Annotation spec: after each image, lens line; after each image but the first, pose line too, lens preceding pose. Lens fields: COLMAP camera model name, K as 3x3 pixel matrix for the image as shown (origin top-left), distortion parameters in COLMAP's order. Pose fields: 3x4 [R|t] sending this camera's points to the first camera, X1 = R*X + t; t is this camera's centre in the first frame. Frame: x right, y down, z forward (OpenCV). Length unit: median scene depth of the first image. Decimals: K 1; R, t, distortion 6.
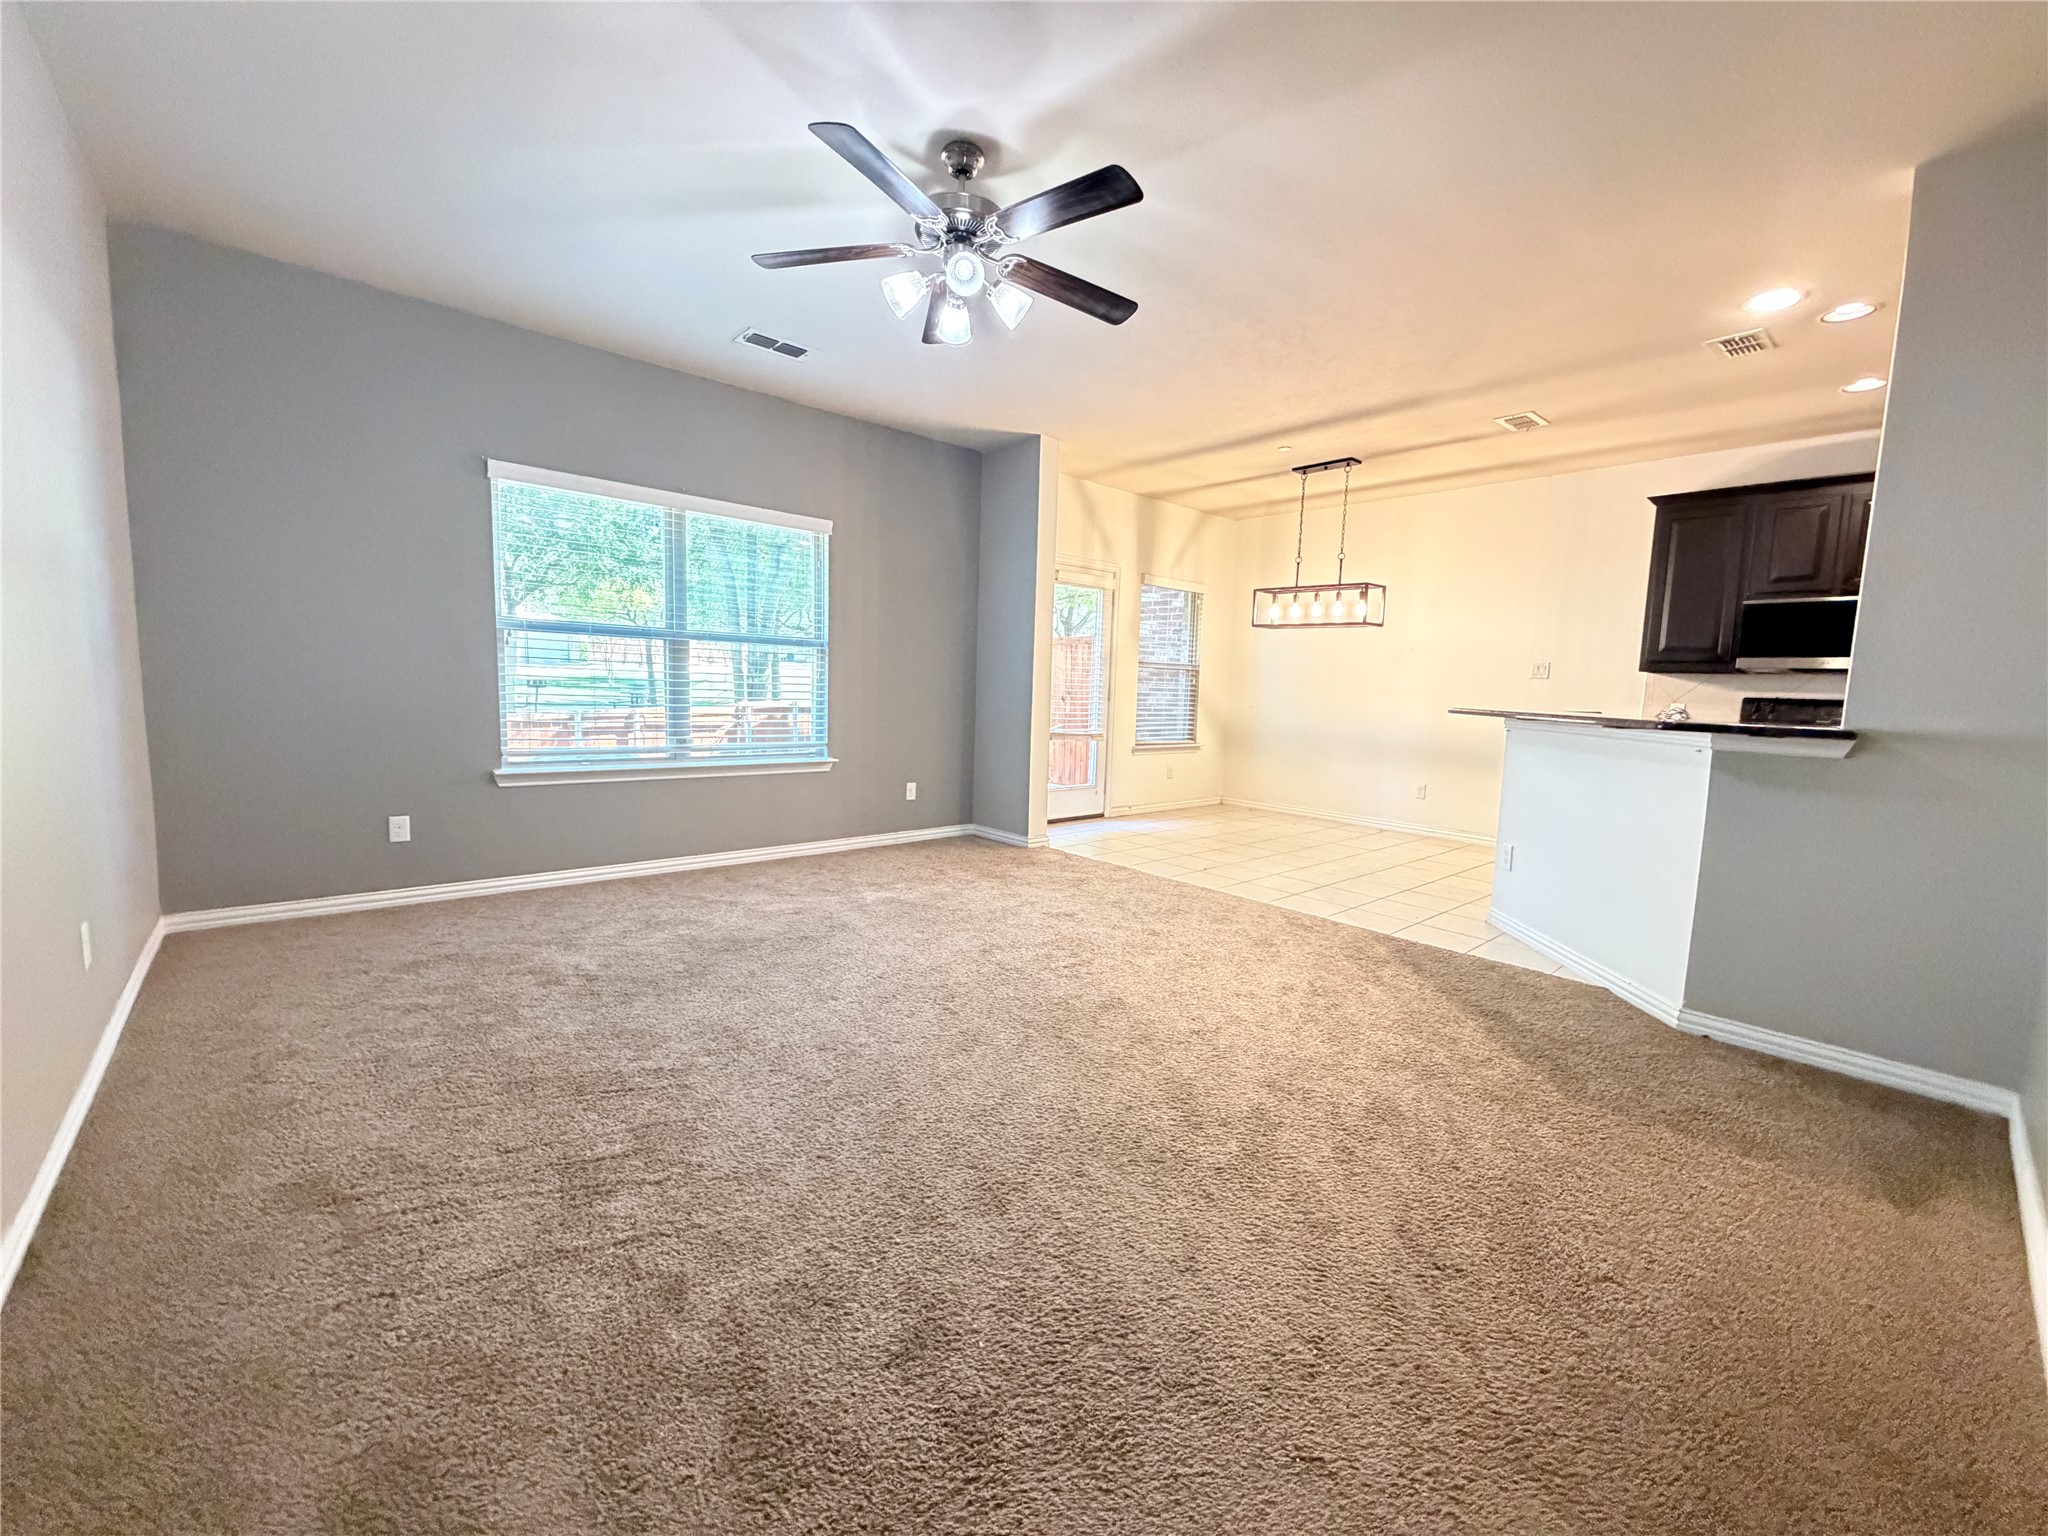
lens RADIAL K [[815.2, 0, 1022.8], [0, 815.2, 767.5], [0, 0, 1]] dist [-0.001988, 0.000942]
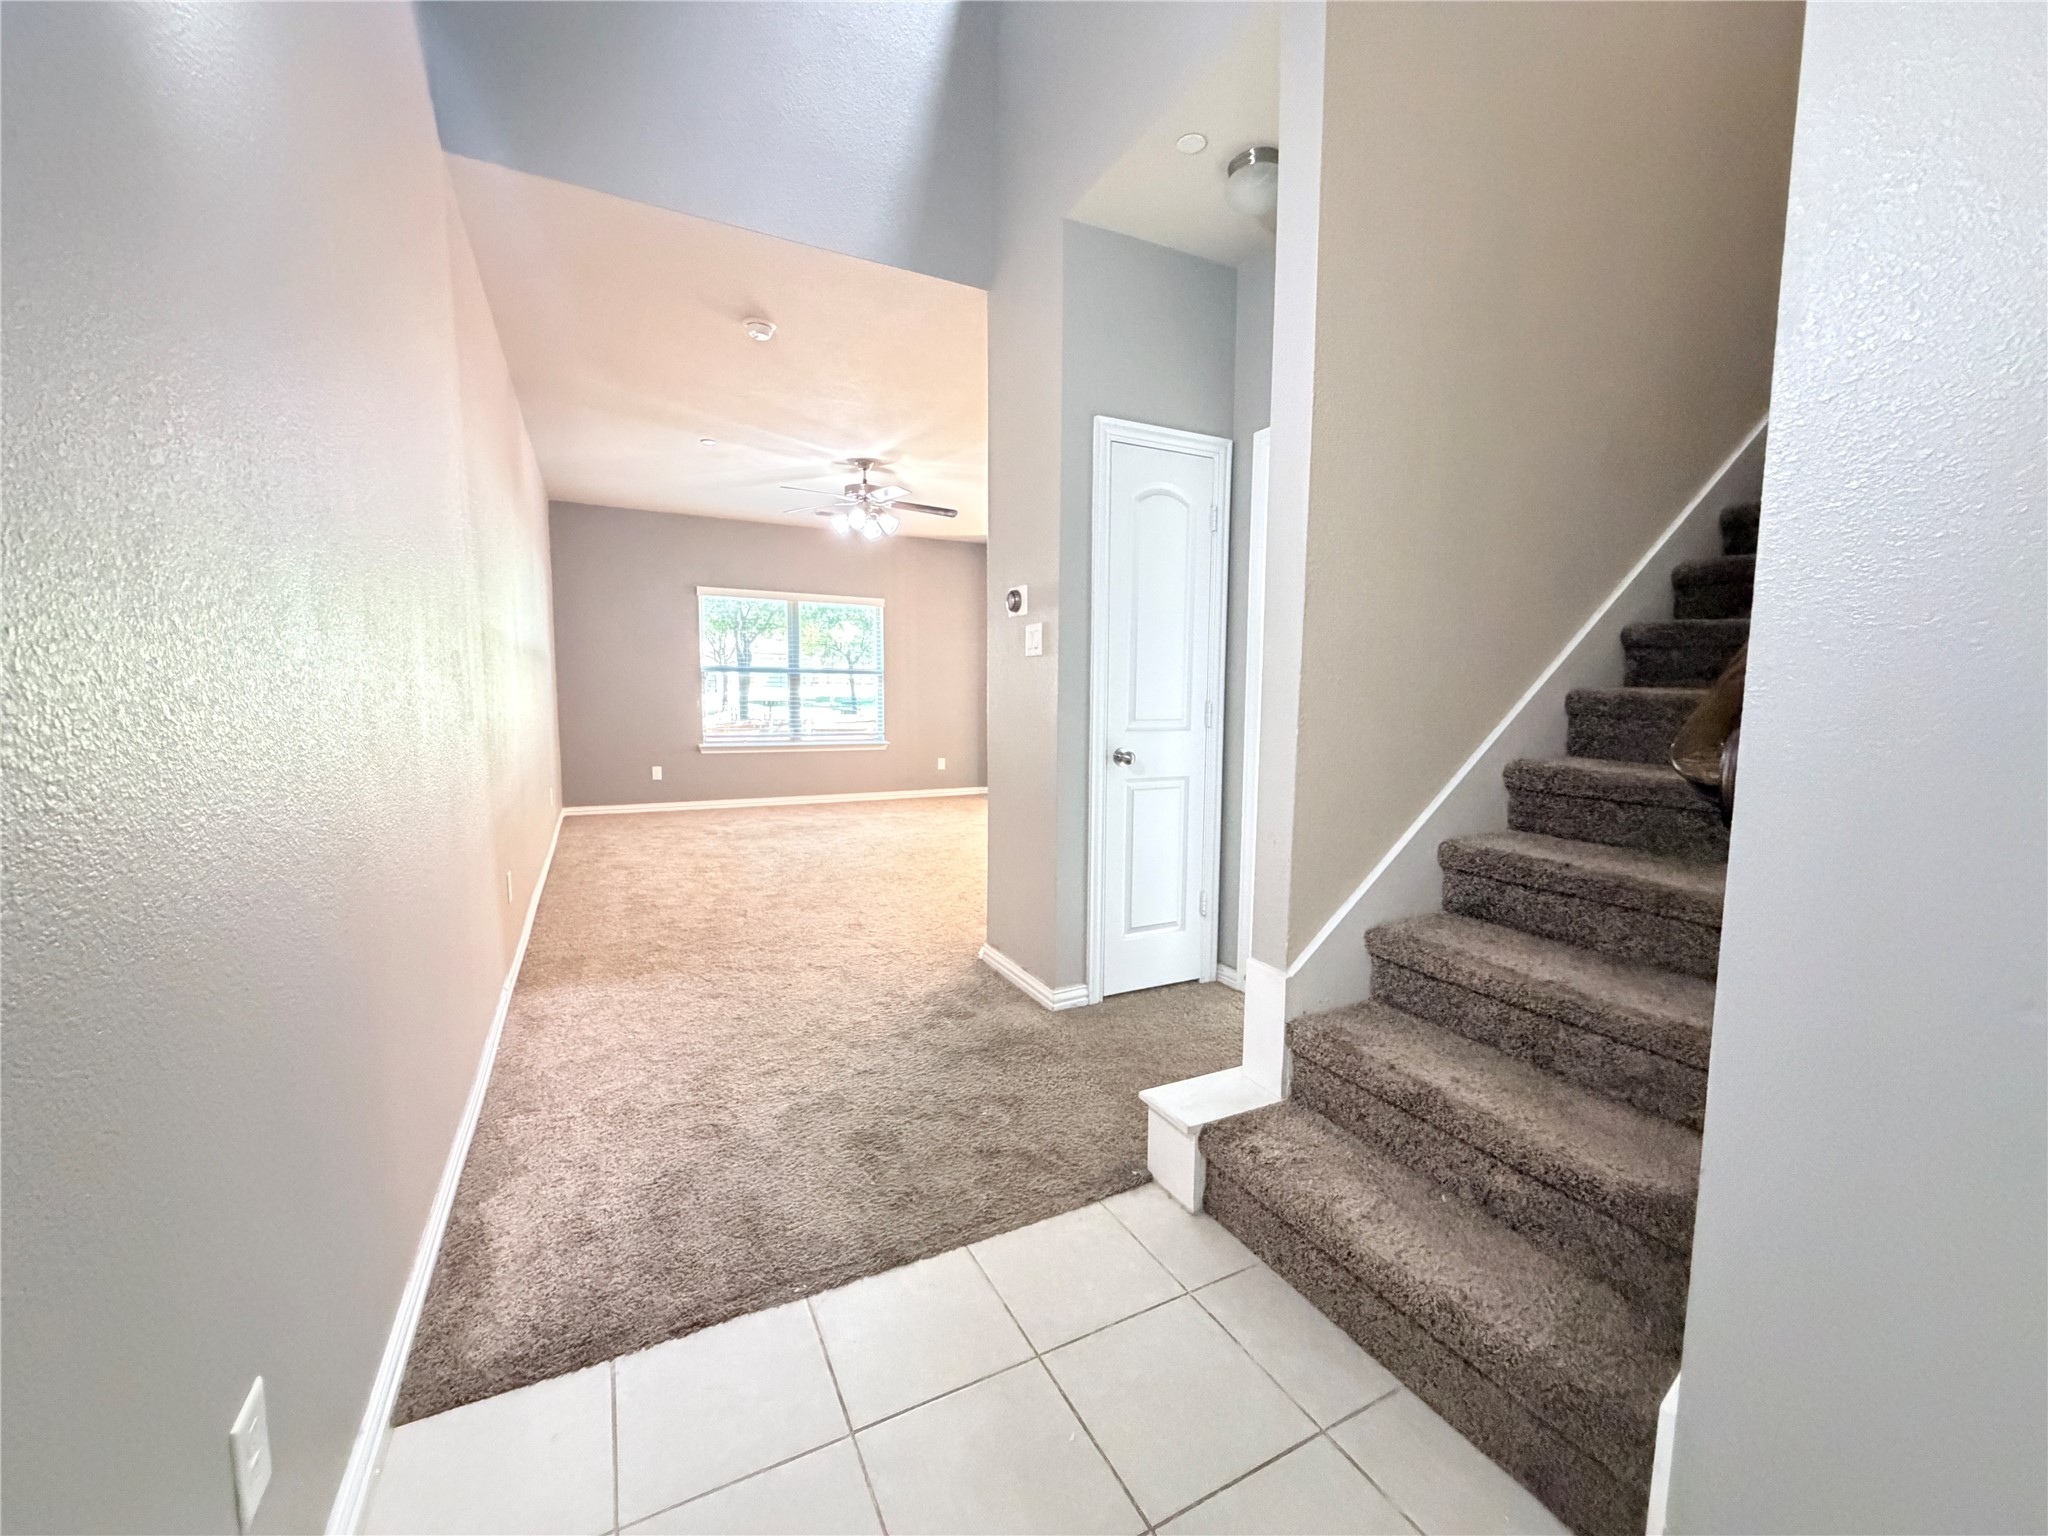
lens RADIAL K [[815.2, 0, 1018.7], [0, 815.2, 764.8], [0, 0, 1]] dist [-0.001988, 0.000942]
pose [[0.967162, -0.004061, -0.254130, 0.507670], [-0.001174, 0.999790, -0.020448, 0.079285], [0.254160, 0.020075, 0.966954, -0.597324]]
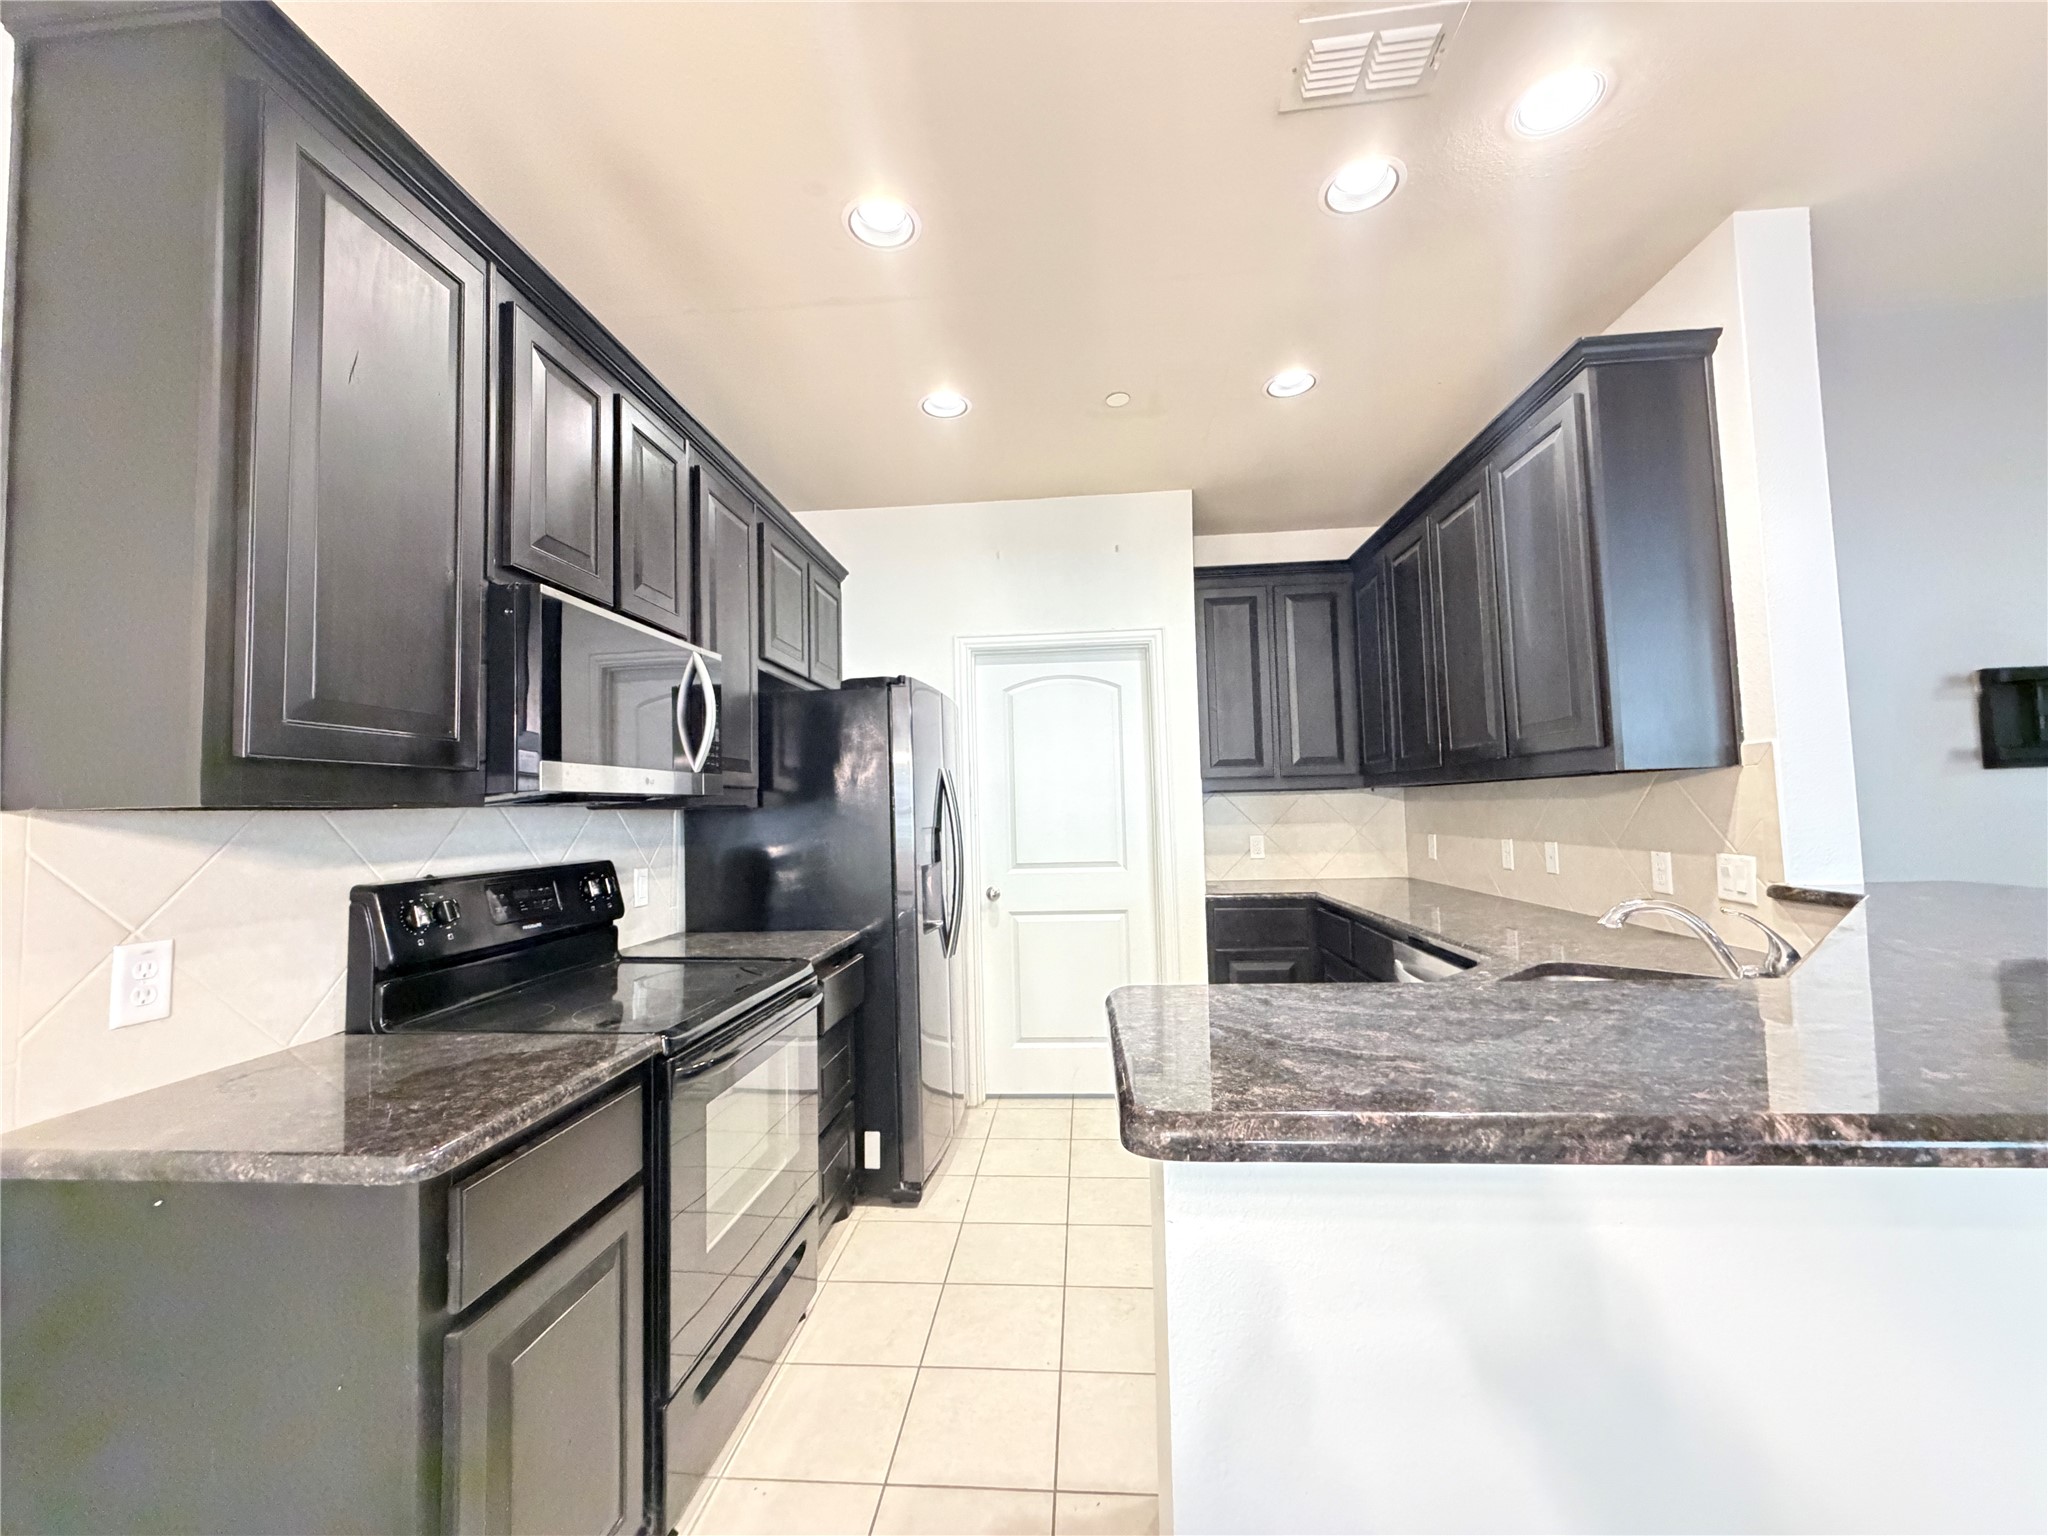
lens RADIAL K [[815.2, 0, 1027.1], [0, 815.2, 767.7], [0, 0, 1]] dist [-0.001988, 0.000942]
pose [[-0.697158, 0.016577, 0.716726, 0.559614], [0.073737, 0.996089, 0.048685, -0.142657], [-0.713116, 0.086790, -0.695653, 1.168651]]
